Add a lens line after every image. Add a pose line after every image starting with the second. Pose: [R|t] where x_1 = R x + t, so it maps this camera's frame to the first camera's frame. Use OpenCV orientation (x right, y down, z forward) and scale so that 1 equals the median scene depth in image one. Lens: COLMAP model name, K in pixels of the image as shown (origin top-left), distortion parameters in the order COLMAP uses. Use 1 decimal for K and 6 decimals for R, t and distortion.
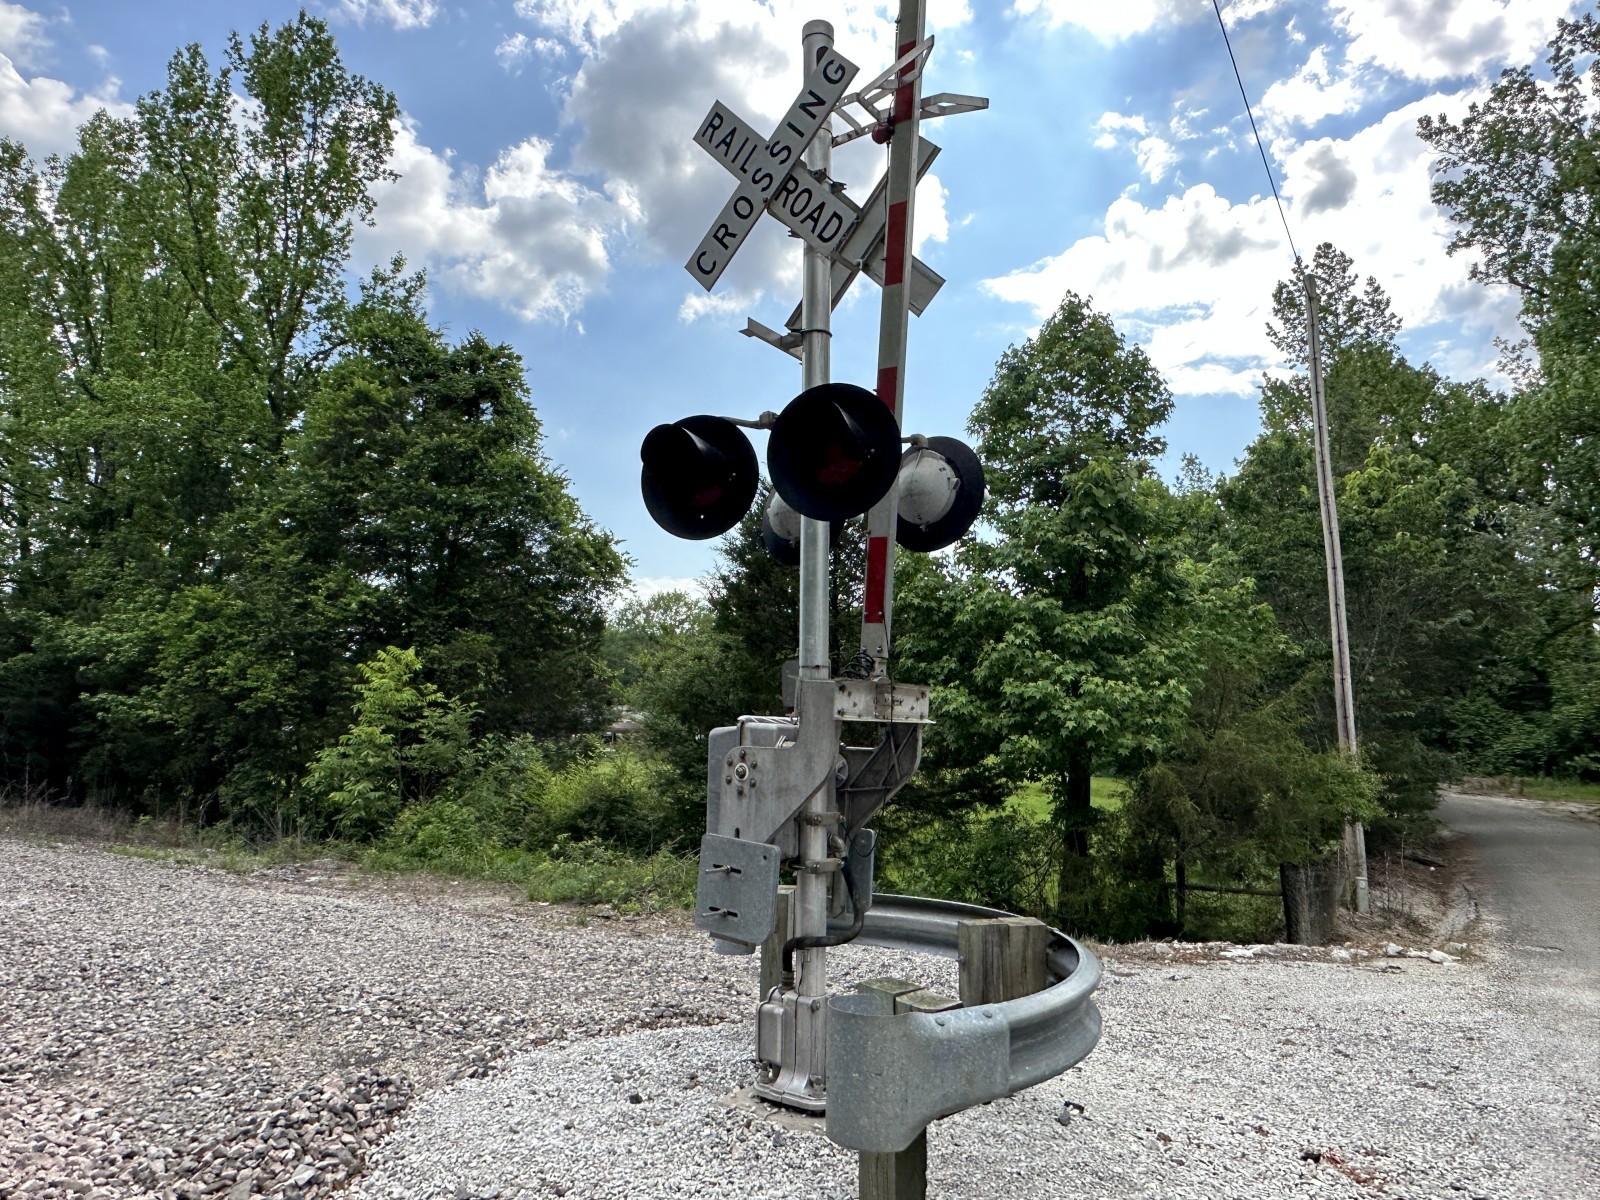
lens RADIAL K [[1034.0, 0, 792.4], [0, 1034.0, 601.1], [0, 0, 1]] dist [-0.002814, 0.001209]
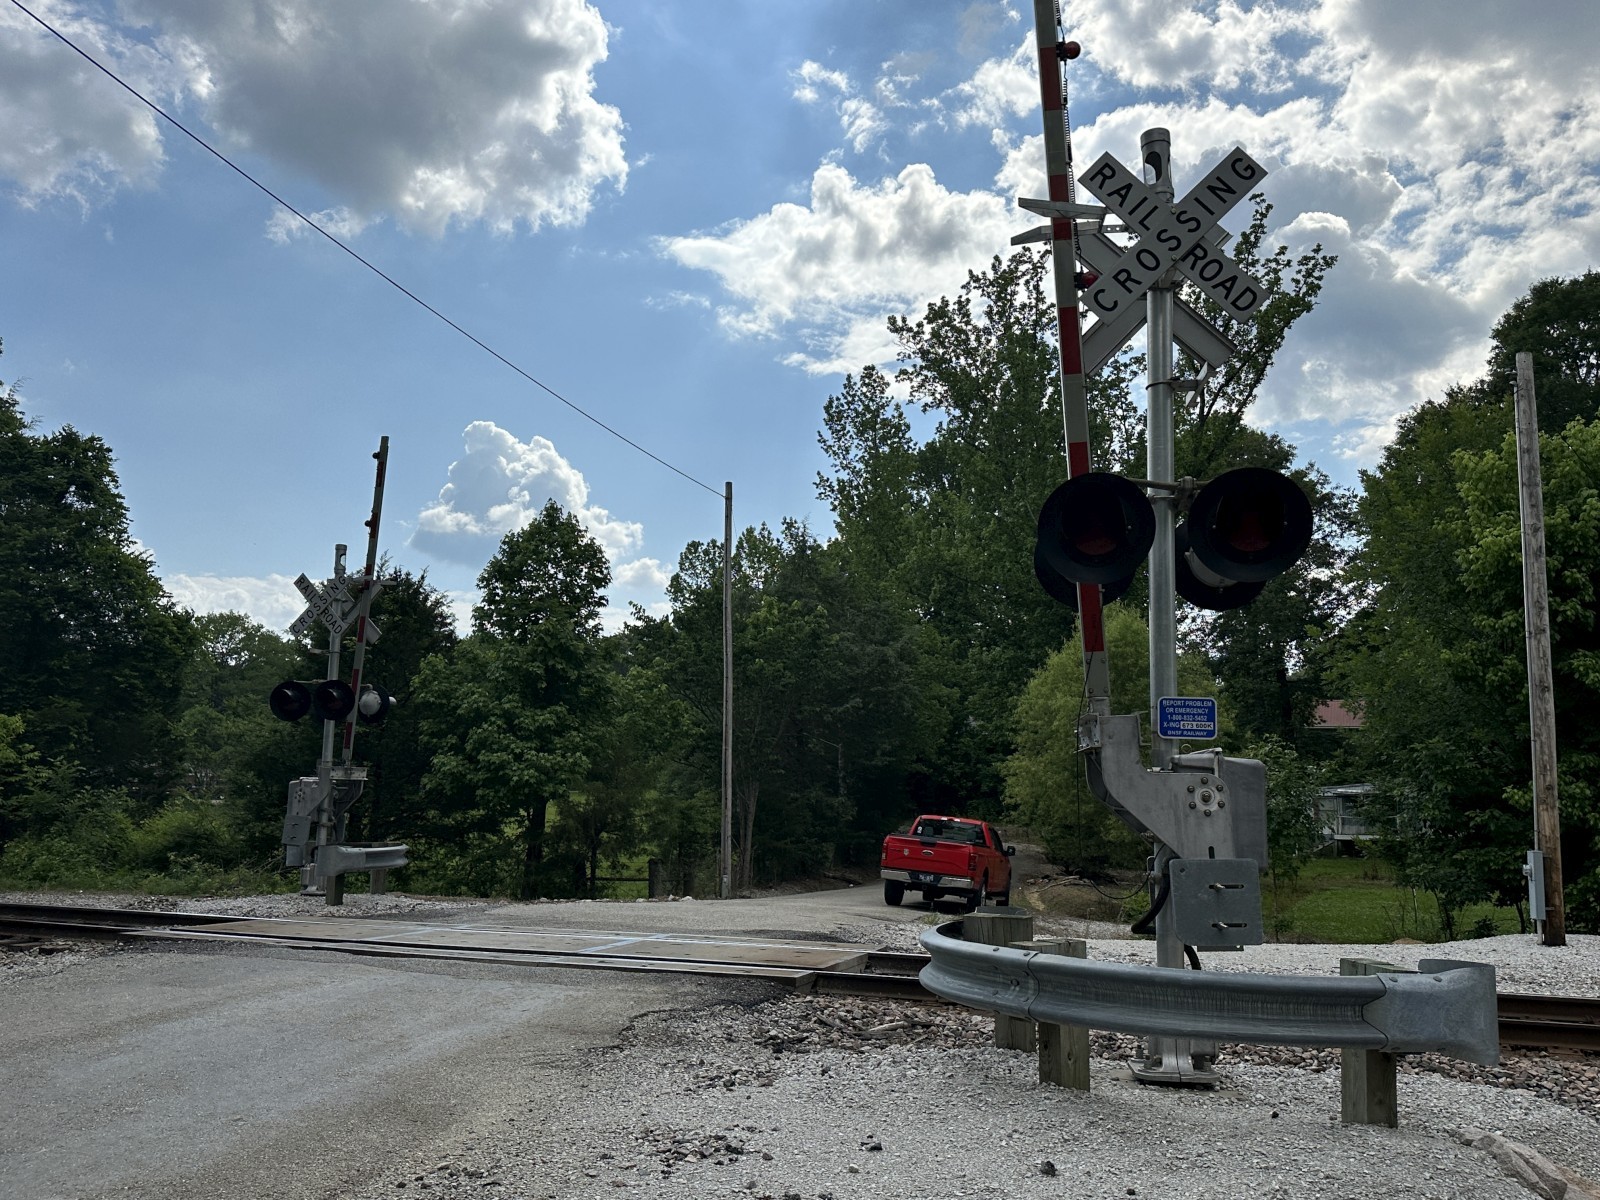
lens RADIAL K [[1244.6, 0, 805.5], [0, 1244.6, 606.1], [0, 0, 1]] dist [0.014926, 0.001288]
pose [[0.947710, 0.048546, 0.315418, 0.043446], [-0.042427, 0.998755, -0.026242, -0.088990], [-0.316299, 0.011488, 0.948590, -0.736449]]
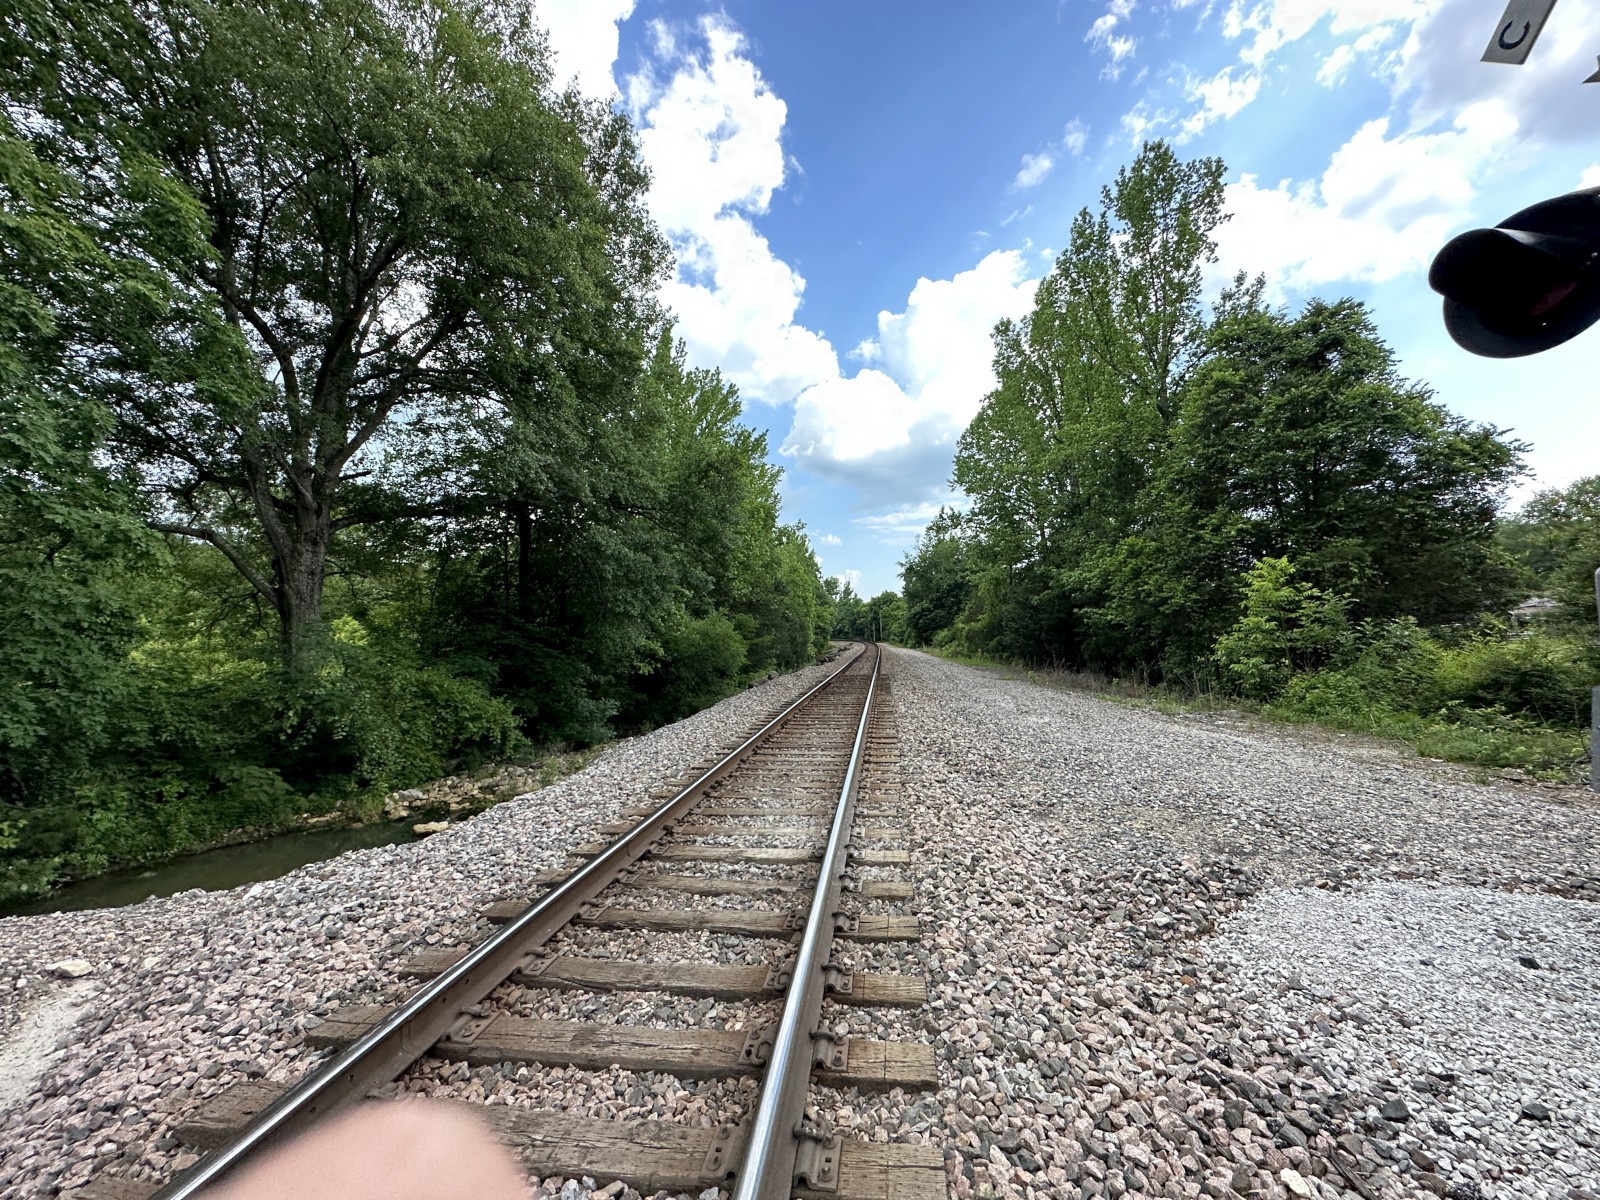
lens RADIAL K [[643.6, 0, 800.0], [0, 643.6, 600.0], [0, 0, 1]] dist [-0.001707, 0.000607]
pose [[0.516268, -0.076655, -0.852990, 0.008649], [0.140549, 0.990066, -0.003907, 0.017254], [0.844816, -0.117870, 0.521913, 0.047139]]
